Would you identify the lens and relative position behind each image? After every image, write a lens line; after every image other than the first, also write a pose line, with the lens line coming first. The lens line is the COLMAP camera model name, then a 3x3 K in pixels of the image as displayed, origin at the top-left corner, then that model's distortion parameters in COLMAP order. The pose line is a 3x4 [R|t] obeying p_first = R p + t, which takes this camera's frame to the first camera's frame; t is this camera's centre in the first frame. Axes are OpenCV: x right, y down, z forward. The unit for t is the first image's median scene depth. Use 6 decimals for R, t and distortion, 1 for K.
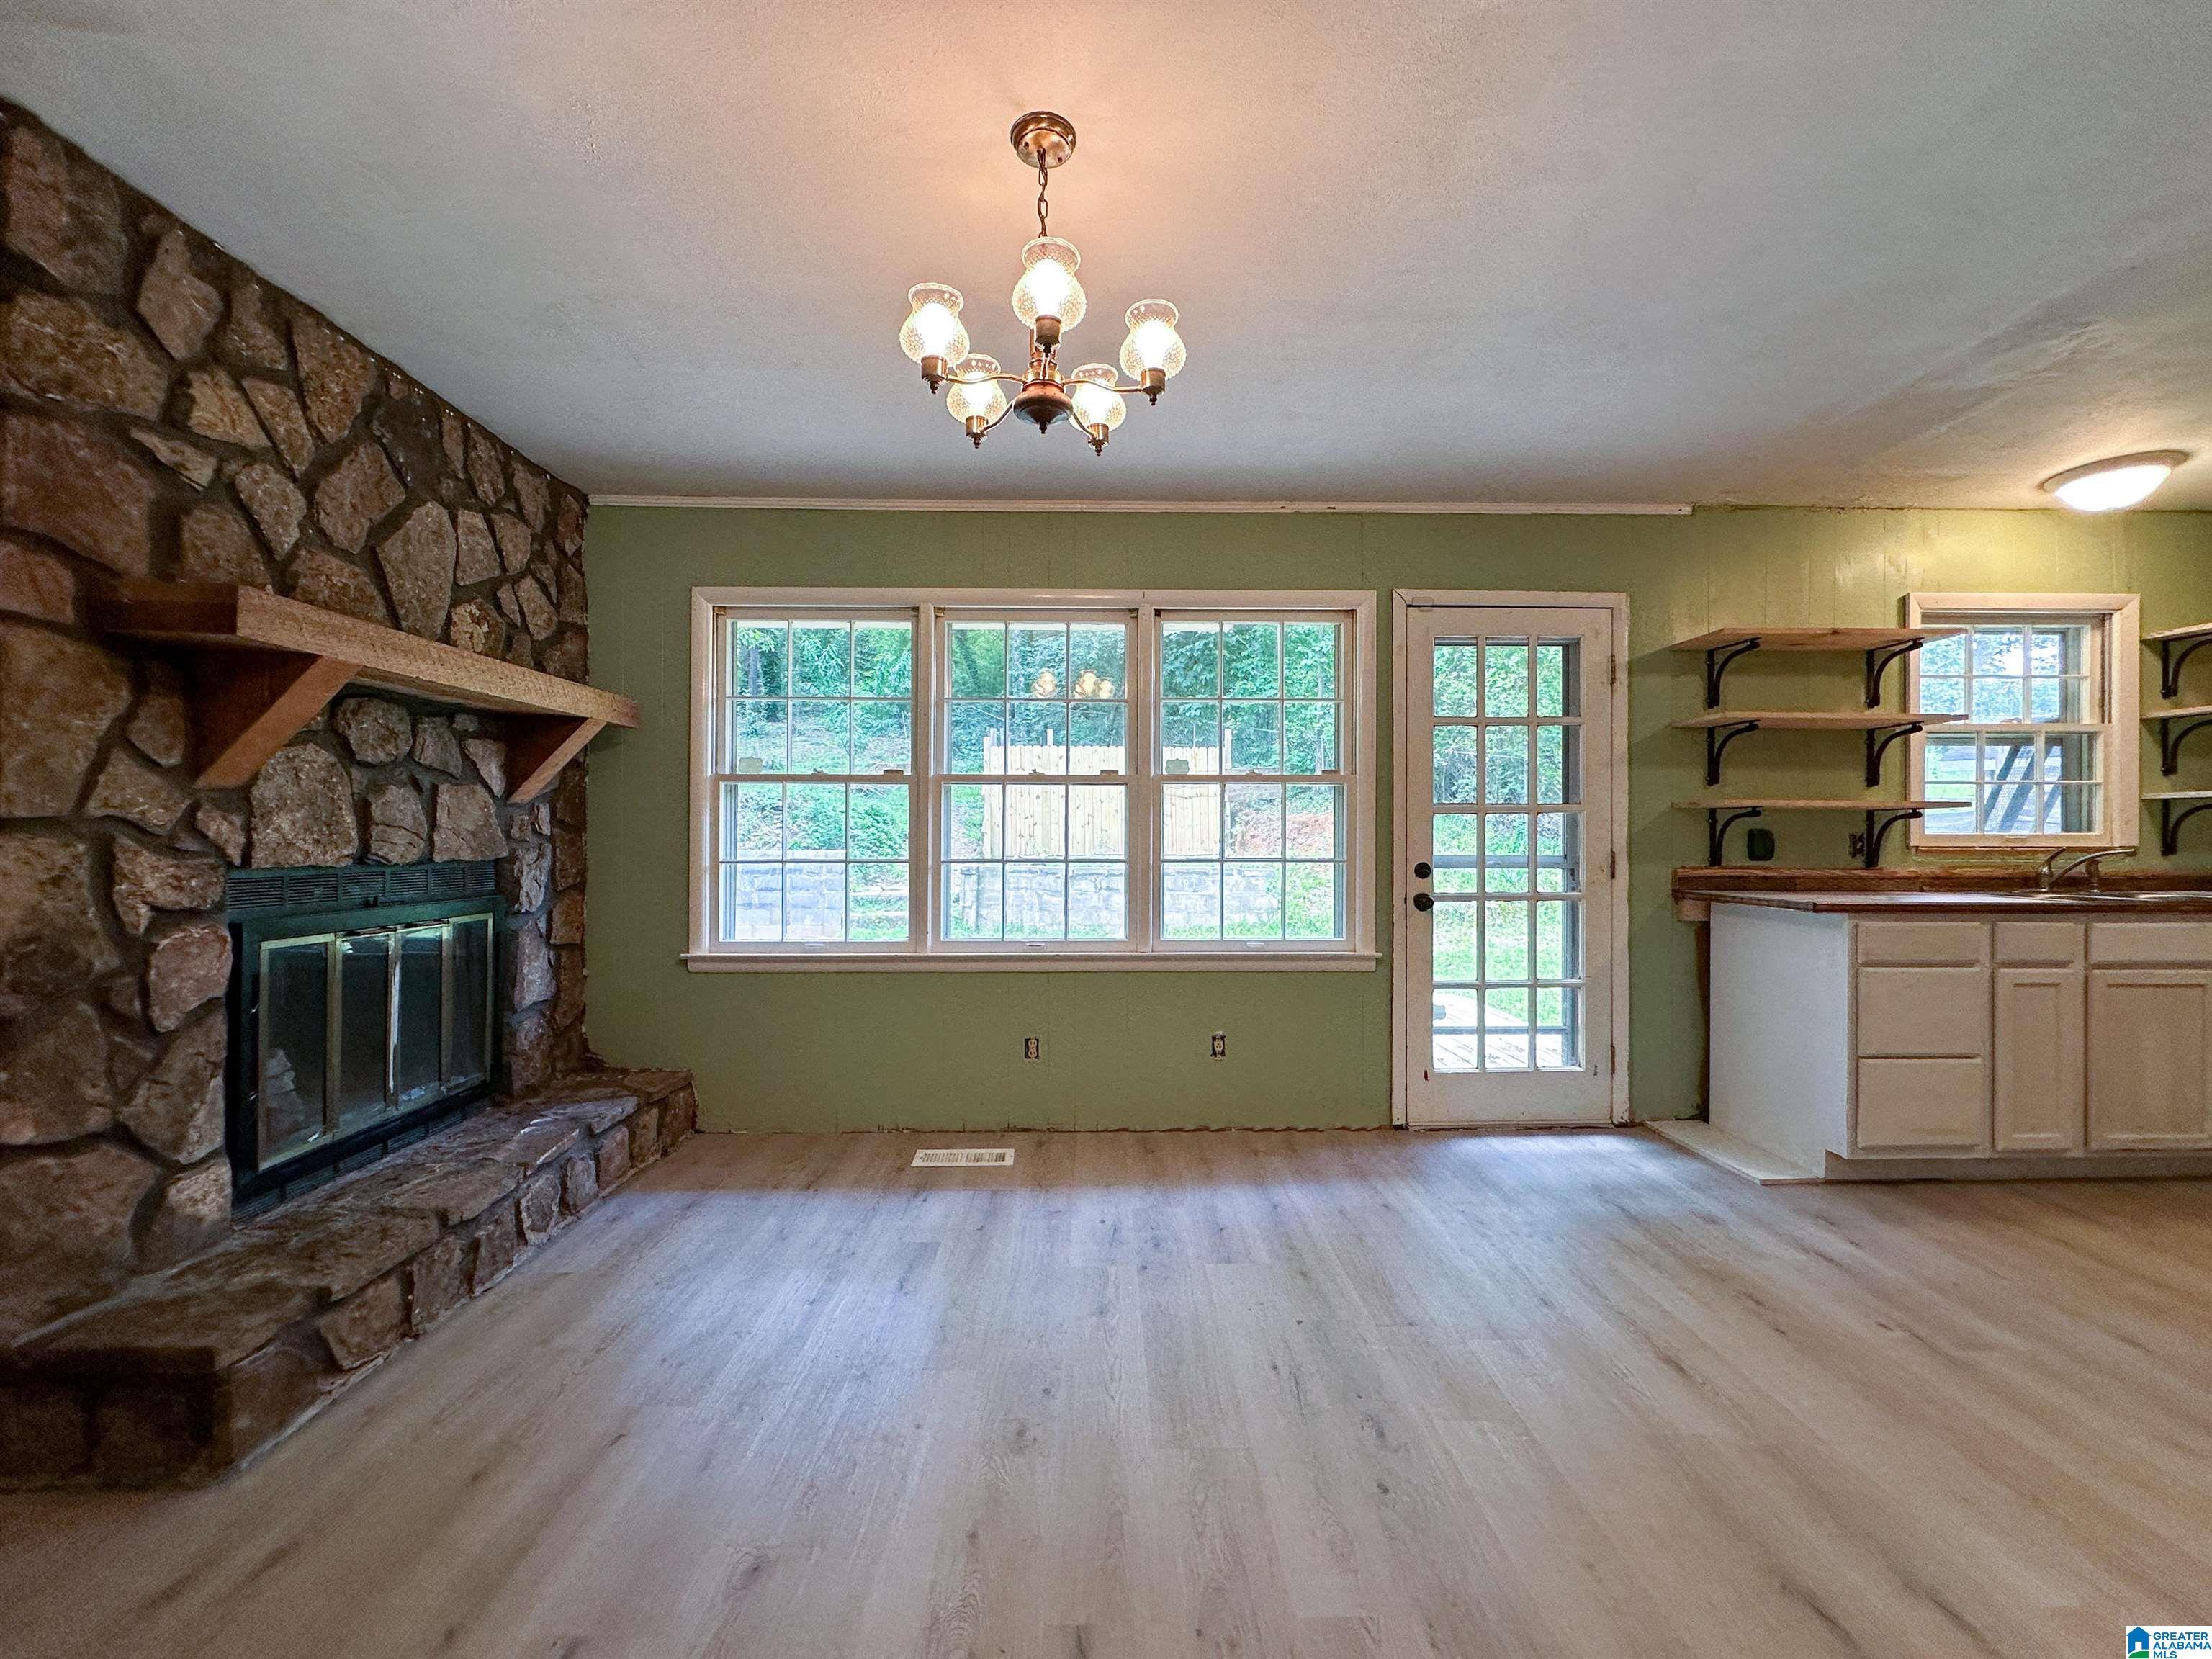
lens RADIAL K [[882.0, 0, 1106.0], [0, 882.0, 829.5], [0, 0, 1]] dist [-0.001038, 0.000113]
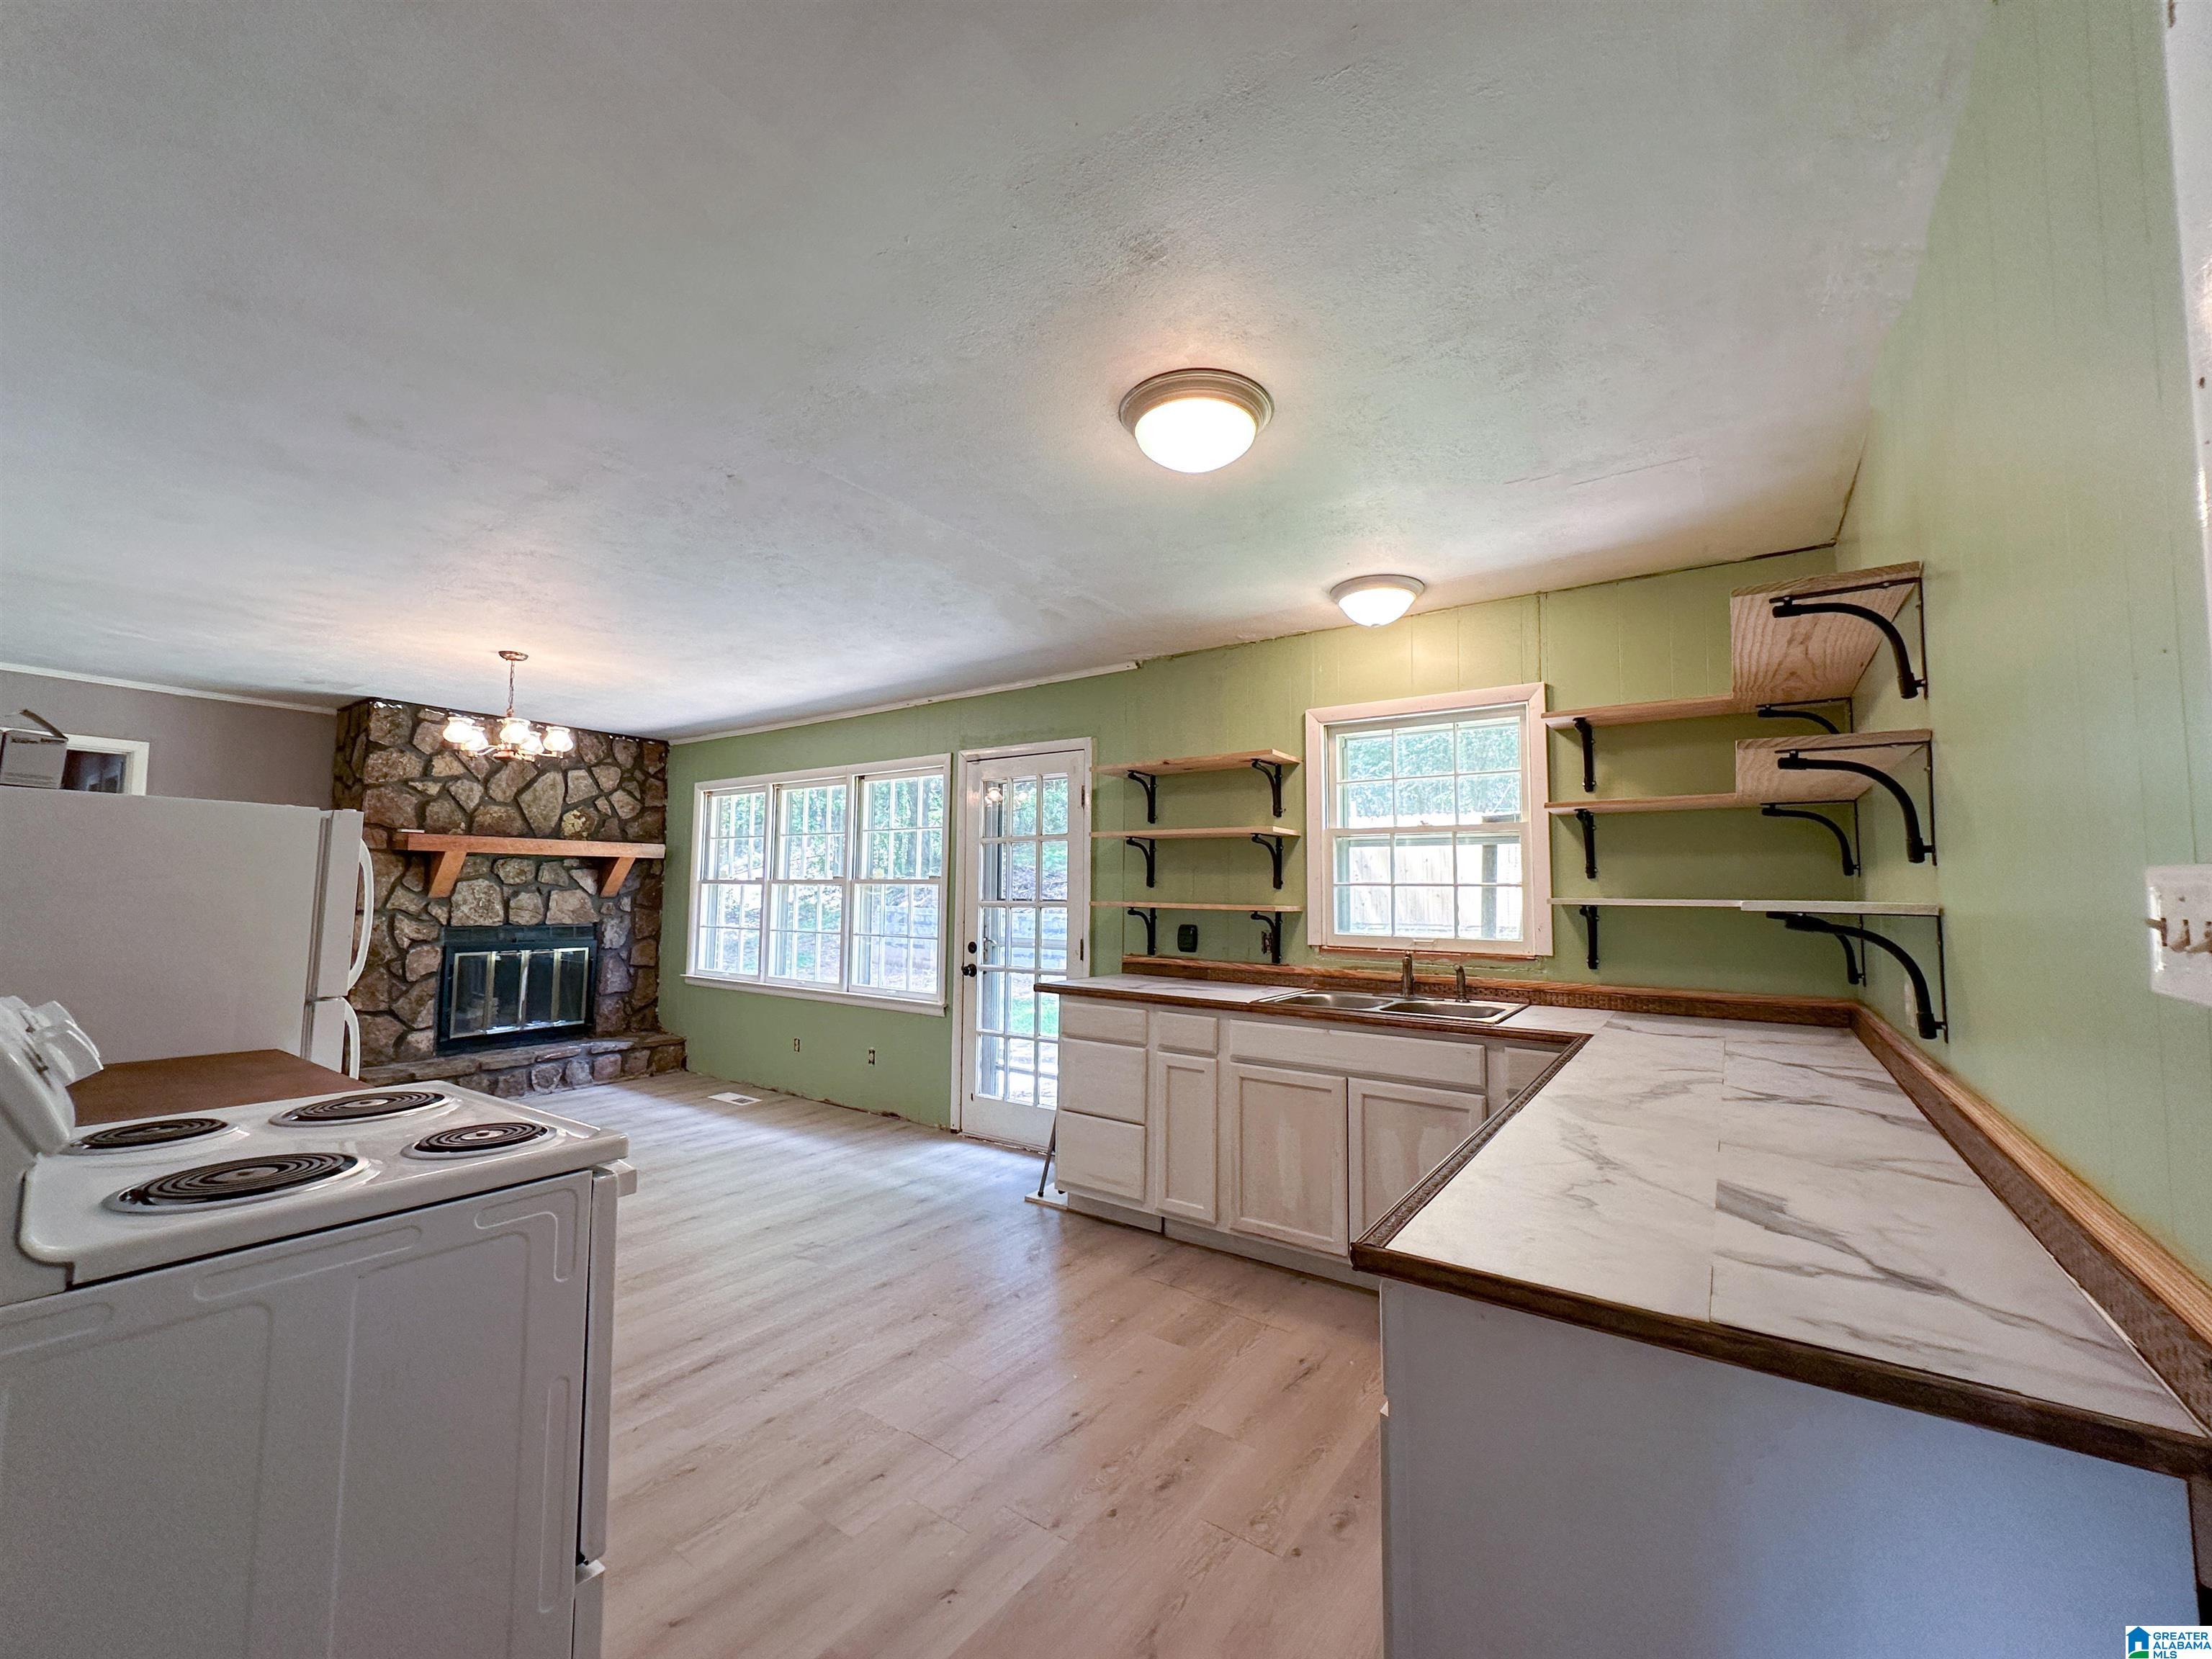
lens RADIAL K [[882.0, 0, 1106.0], [0, 882.0, 829.5], [0, 0, 1]] dist [-0.001038, 0.000113]
pose [[0.804168, -0.035417, -0.593346, 1.668296], [-0.004443, 0.997837, -0.065582, -0.061186], [0.594385, 0.055375, 0.802271, -0.009636]]
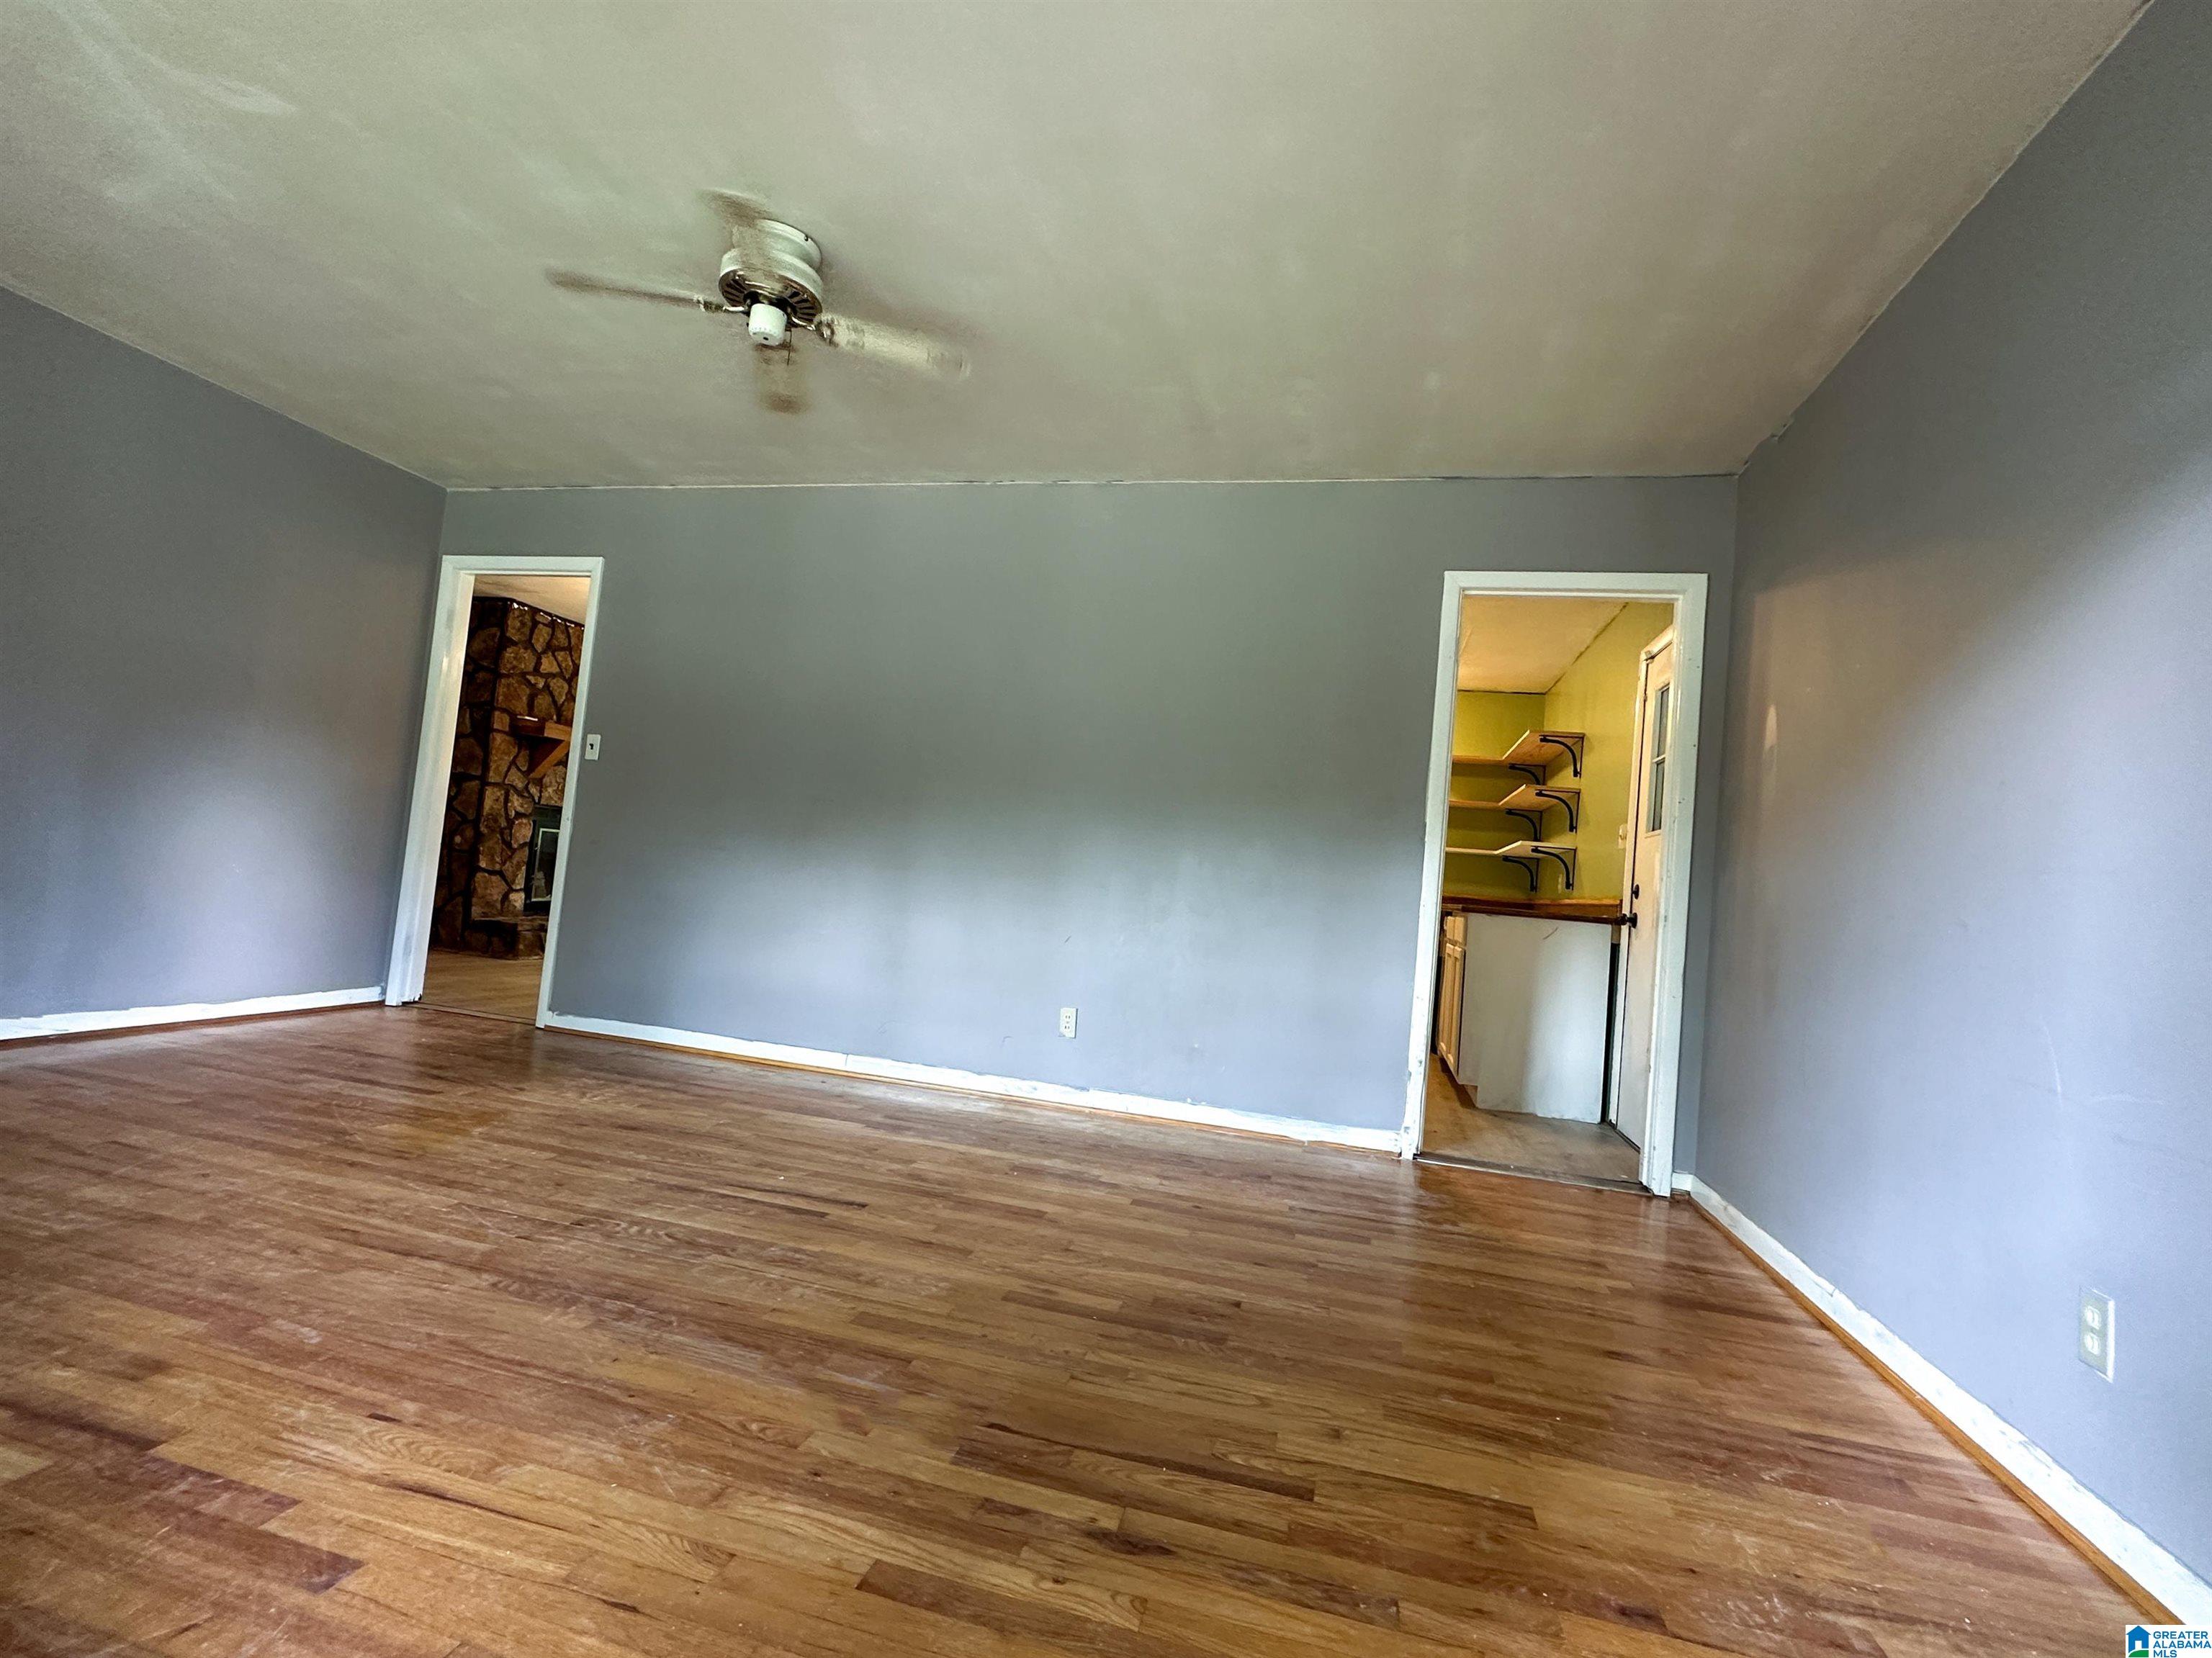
lens RADIAL K [[1008.0, 0, 1103.5], [0, 1008.0, 835.9], [0, 0, 1]] dist [-0.001332, 0.000043]
pose [[0.960758, 0.073894, -0.267366, 1.395949], [-0.088130, 0.995239, -0.041628, 0.092633], [0.263017, 0.063557, 0.962696, -1.392546]]
